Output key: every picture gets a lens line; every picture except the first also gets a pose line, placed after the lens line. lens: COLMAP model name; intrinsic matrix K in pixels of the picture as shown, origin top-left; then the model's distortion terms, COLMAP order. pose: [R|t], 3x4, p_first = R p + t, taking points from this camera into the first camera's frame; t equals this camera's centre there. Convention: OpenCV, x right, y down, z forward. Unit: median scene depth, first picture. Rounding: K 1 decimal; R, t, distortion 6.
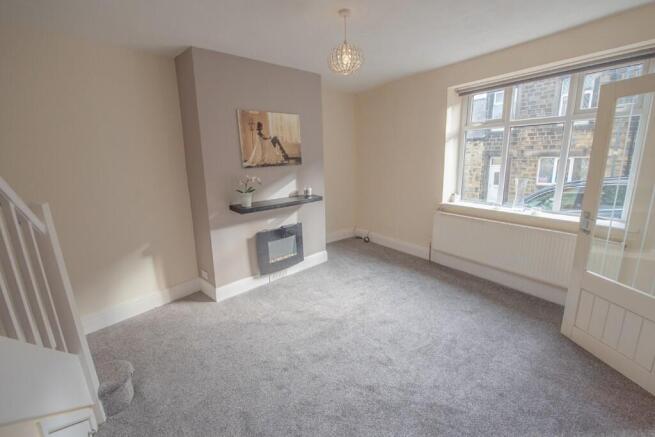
lens RADIAL K [[272.1, 0, 324.0], [0, 272.1, 218.6], [0, 0, 1]] dist [-0.000784, -0.000129]
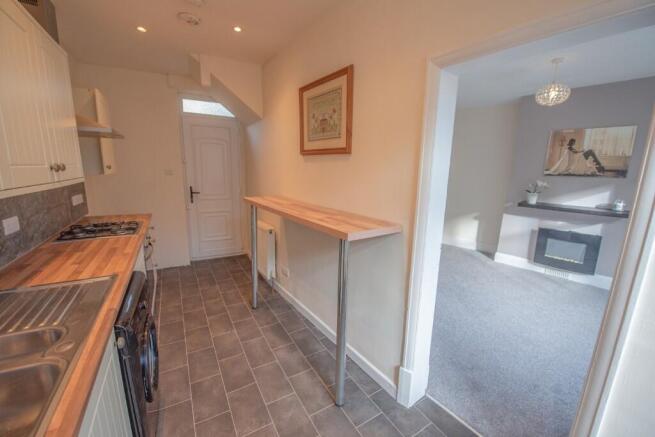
lens RADIAL K [[272.1, 0, 324.0], [0, 272.1, 218.6], [0, 0, 1]] dist [-0.000784, -0.000129]
pose [[-0.024206, 0.233420, -0.972075, 0.975812], [-0.236372, 0.943453, 0.232433, -0.040658], [0.971361, 0.235398, 0.032337, -0.014841]]
